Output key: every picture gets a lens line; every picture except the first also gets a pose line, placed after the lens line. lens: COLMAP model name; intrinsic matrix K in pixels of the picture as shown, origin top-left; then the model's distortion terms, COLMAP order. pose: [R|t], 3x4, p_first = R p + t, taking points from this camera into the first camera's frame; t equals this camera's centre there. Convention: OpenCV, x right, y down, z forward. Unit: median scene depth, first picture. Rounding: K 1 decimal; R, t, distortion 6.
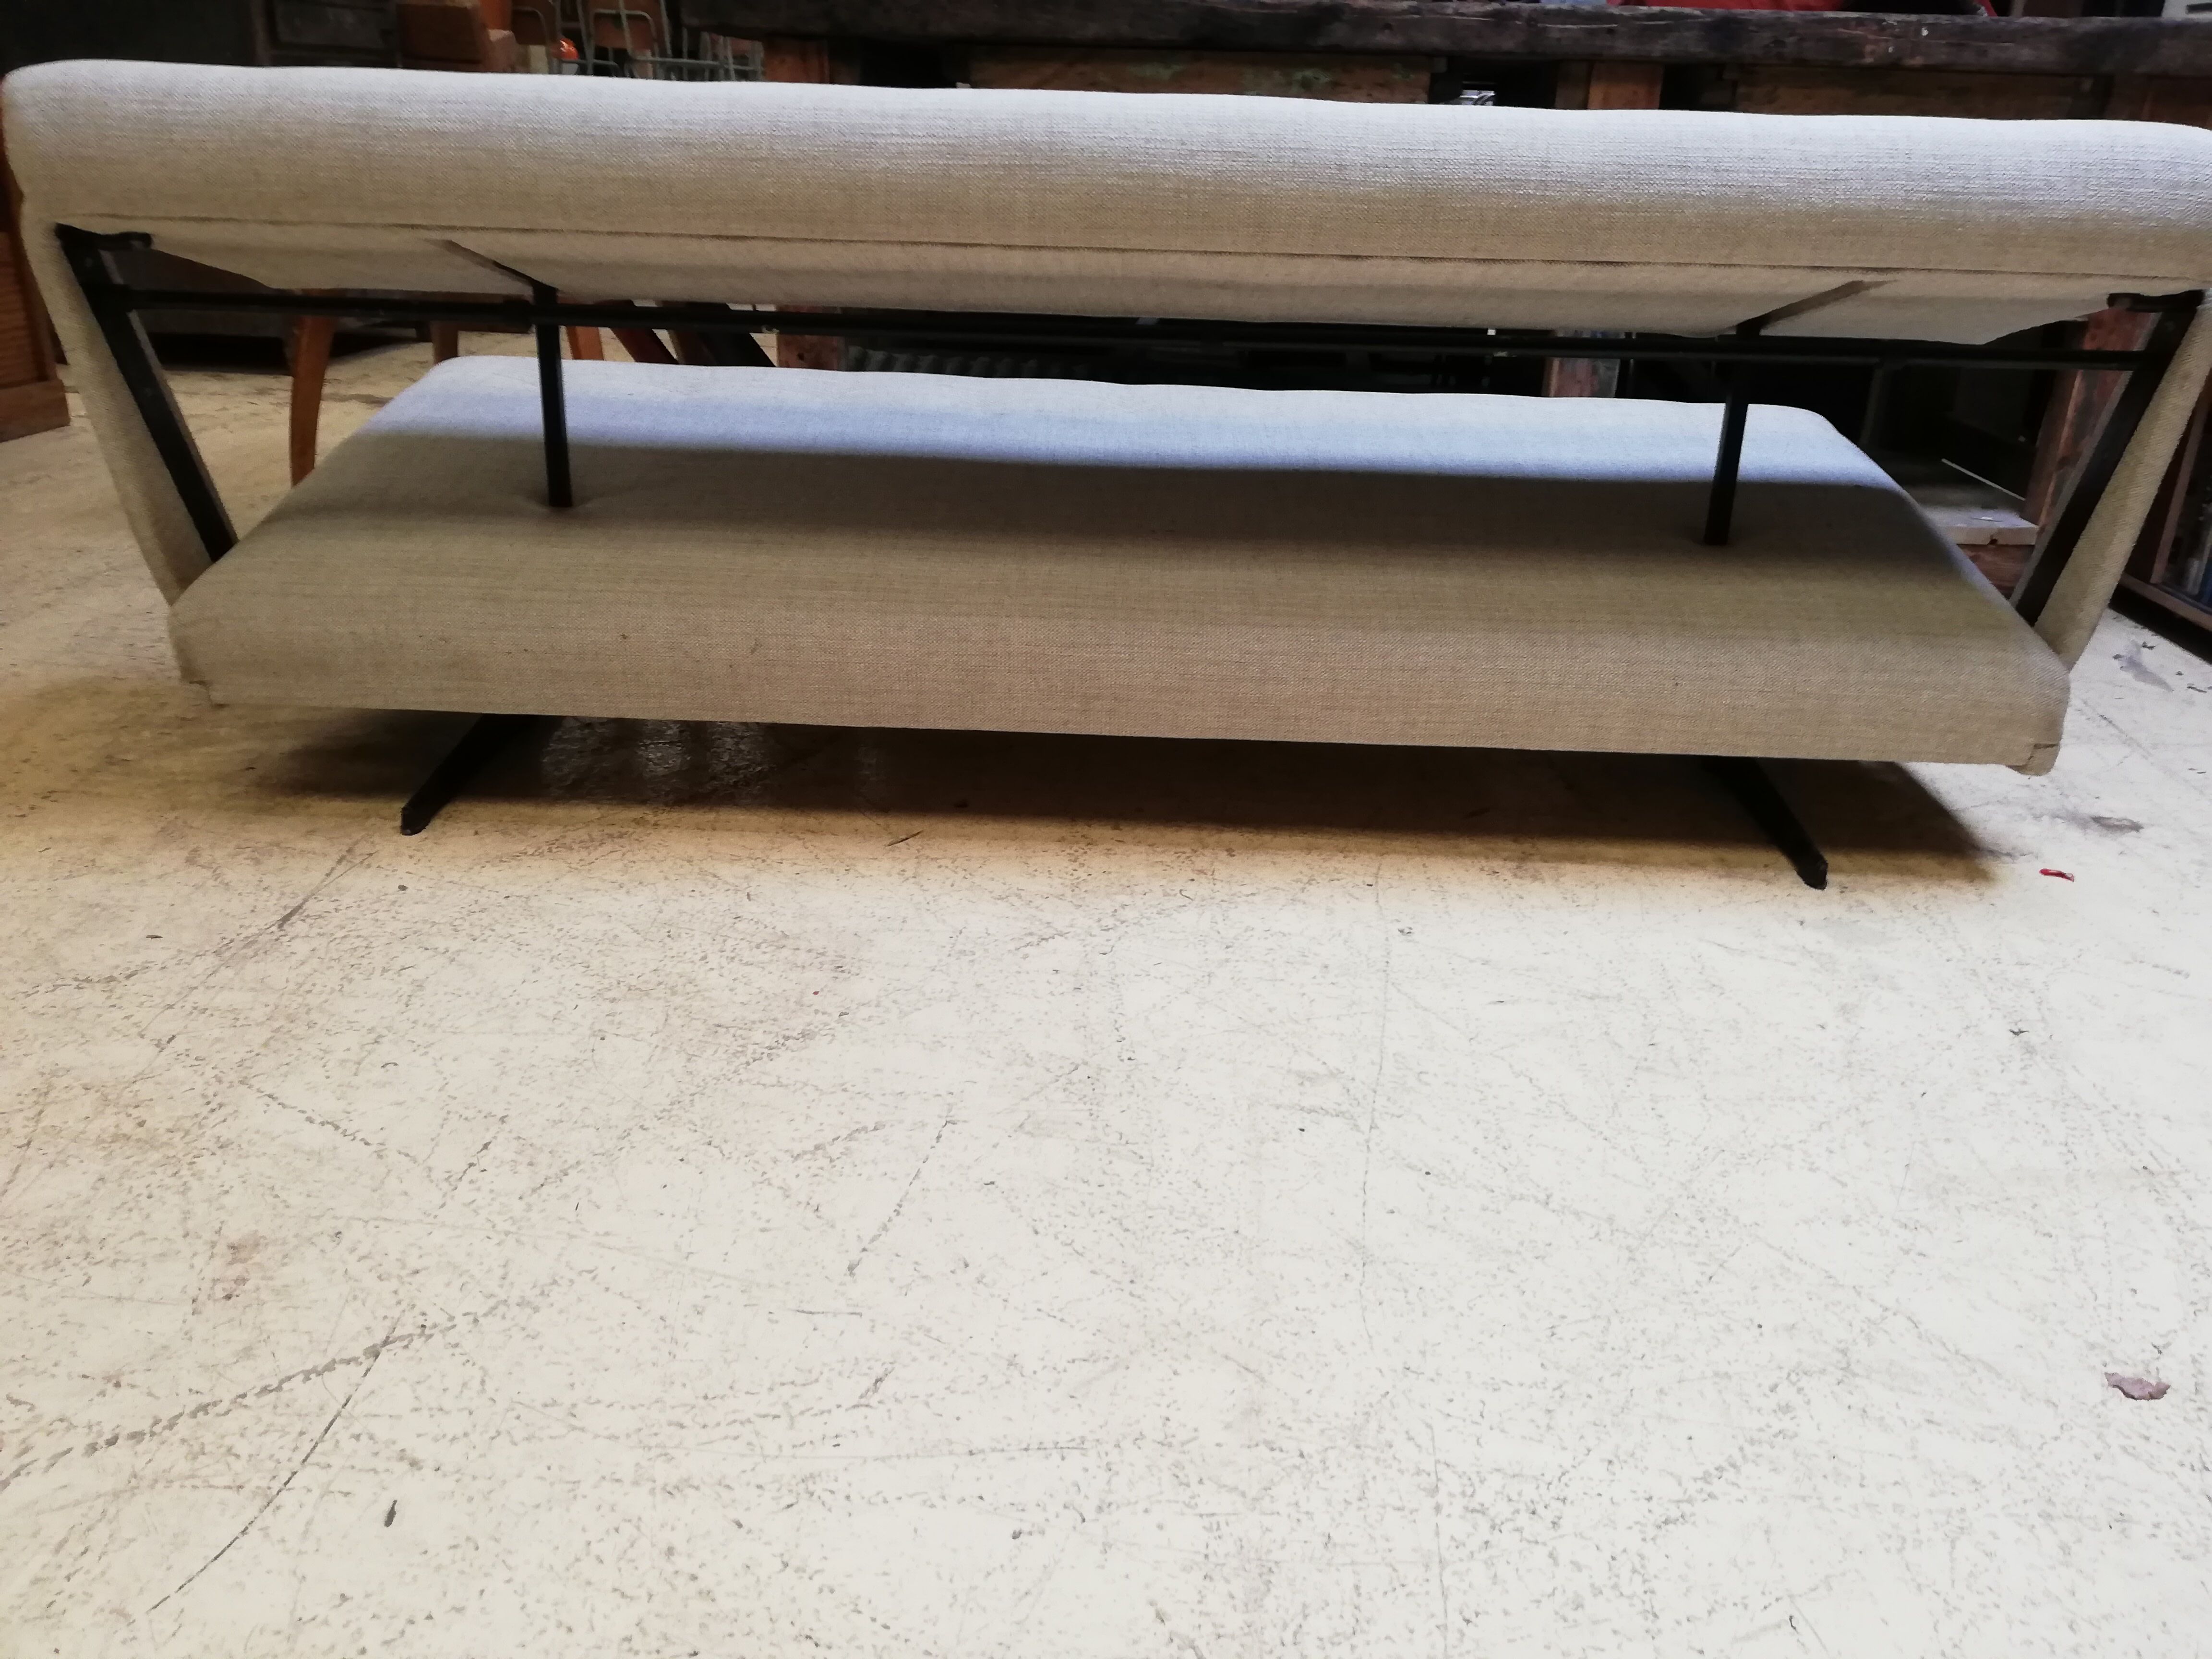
lens RADIAL K [[1657.0, 0, 1108.8], [0, 1657.0, 829.2], [0, 0, 1]] dist [0.039240, -0.054904]
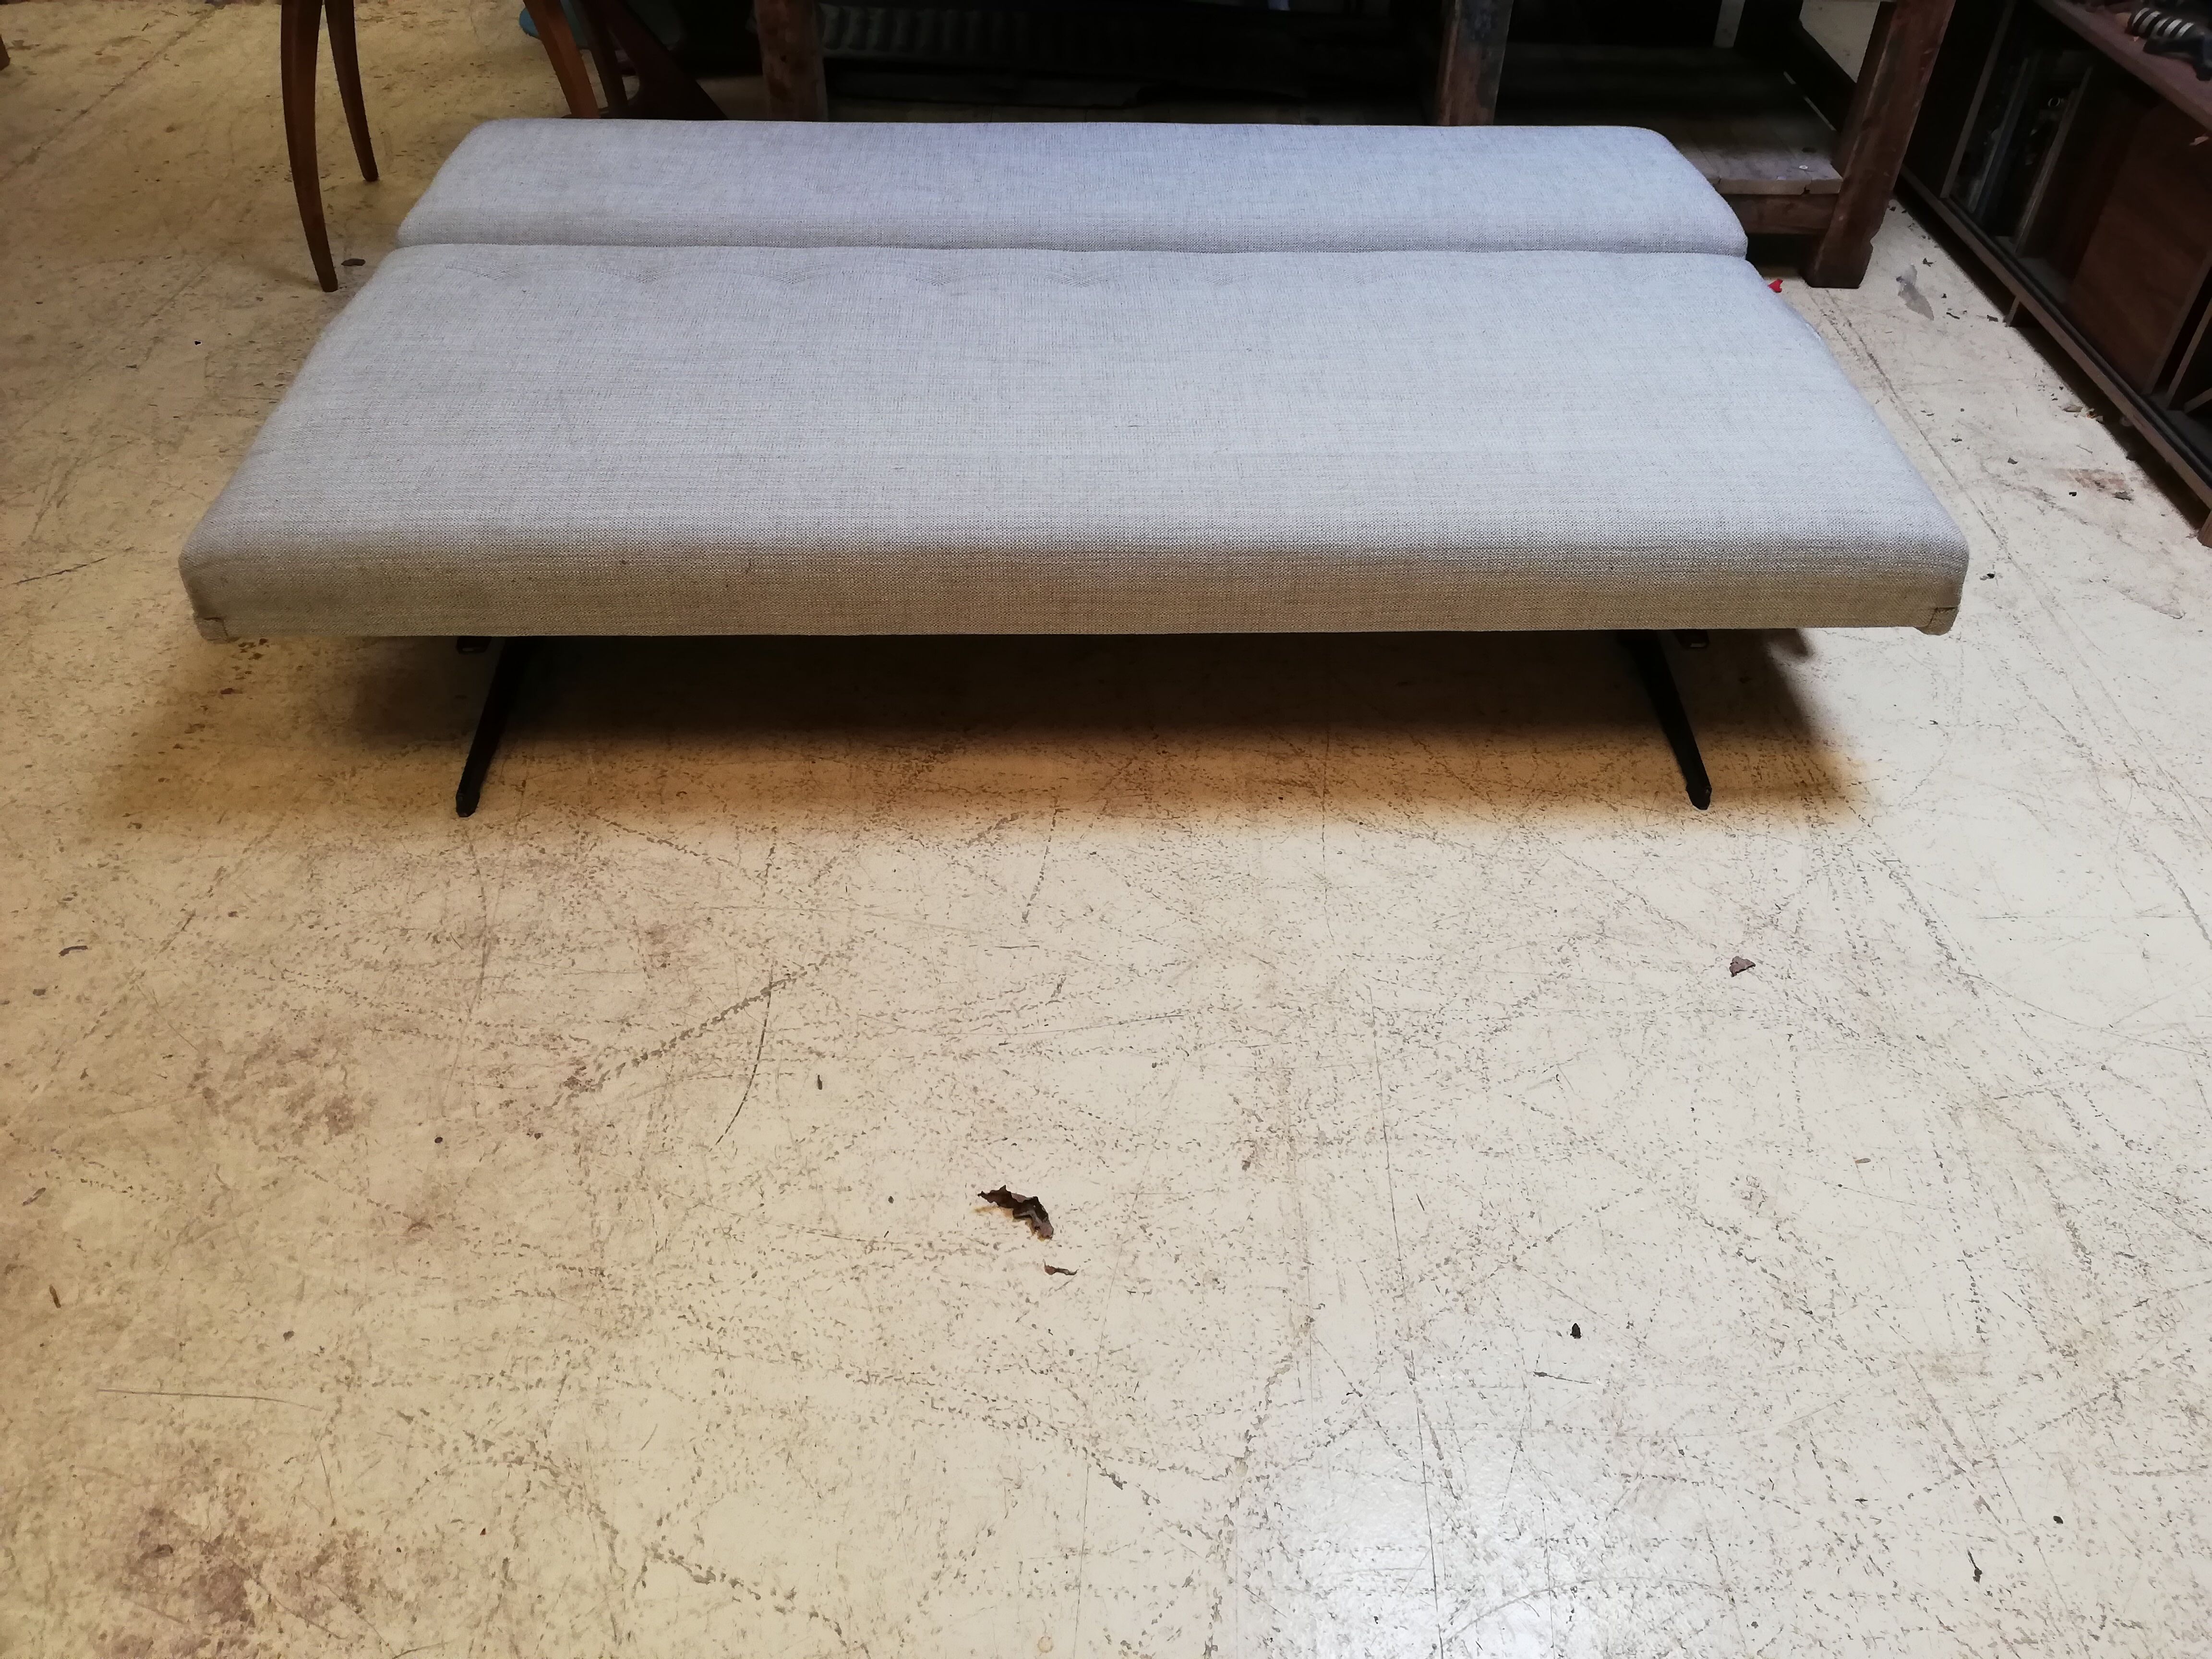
lens RADIAL K [[1657.0, 0, 1113.1], [0, 1657.0, 827.6], [0, 0, 1]] dist [0.039240, -0.054904]
pose [[0.995735, -0.071307, 0.058535, -0.146706], [0.047883, 0.941799, 0.332748, -0.345321], [-0.078855, -0.328526, 0.941197, -0.507204]]
